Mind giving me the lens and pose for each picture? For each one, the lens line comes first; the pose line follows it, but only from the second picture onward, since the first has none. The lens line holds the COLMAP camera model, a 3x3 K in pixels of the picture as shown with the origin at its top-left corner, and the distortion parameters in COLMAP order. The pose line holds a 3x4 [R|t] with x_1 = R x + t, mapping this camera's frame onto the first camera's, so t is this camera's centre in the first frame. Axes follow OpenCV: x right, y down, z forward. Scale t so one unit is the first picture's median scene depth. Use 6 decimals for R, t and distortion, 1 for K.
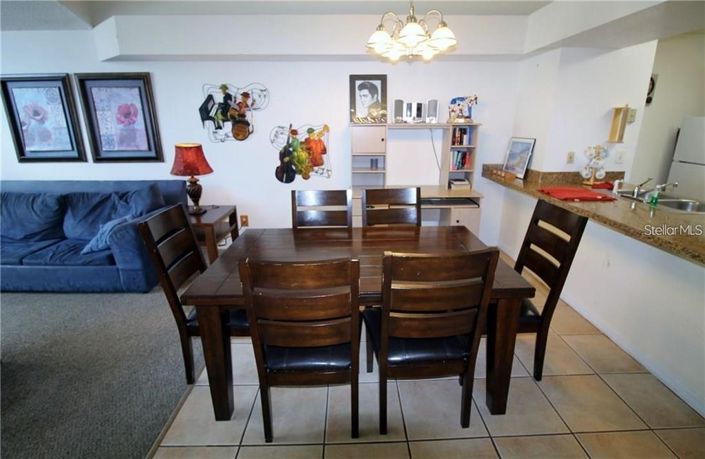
lens RADIAL K [[345.1, 0, 354.0], [0, 345.1, 228.4], [0, 0, 1]] dist [0.006827, -0.002143]
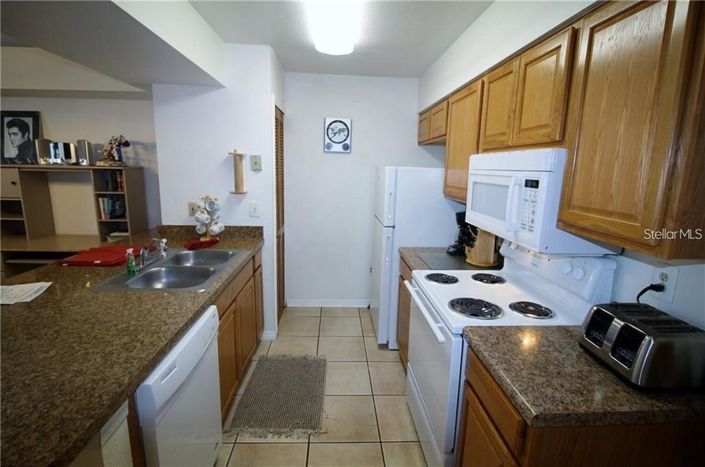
lens RADIAL K [[336.2, 0, 350.8], [0, 336.2, 229.8], [0, 0, 1]] dist [-0.004849, -0.001629]
pose [[0.999485, 0.021894, 0.023449, 0.885027], [-0.019246, 0.993993, -0.107740, -0.063740], [-0.025667, 0.107233, 0.993903, 0.153899]]
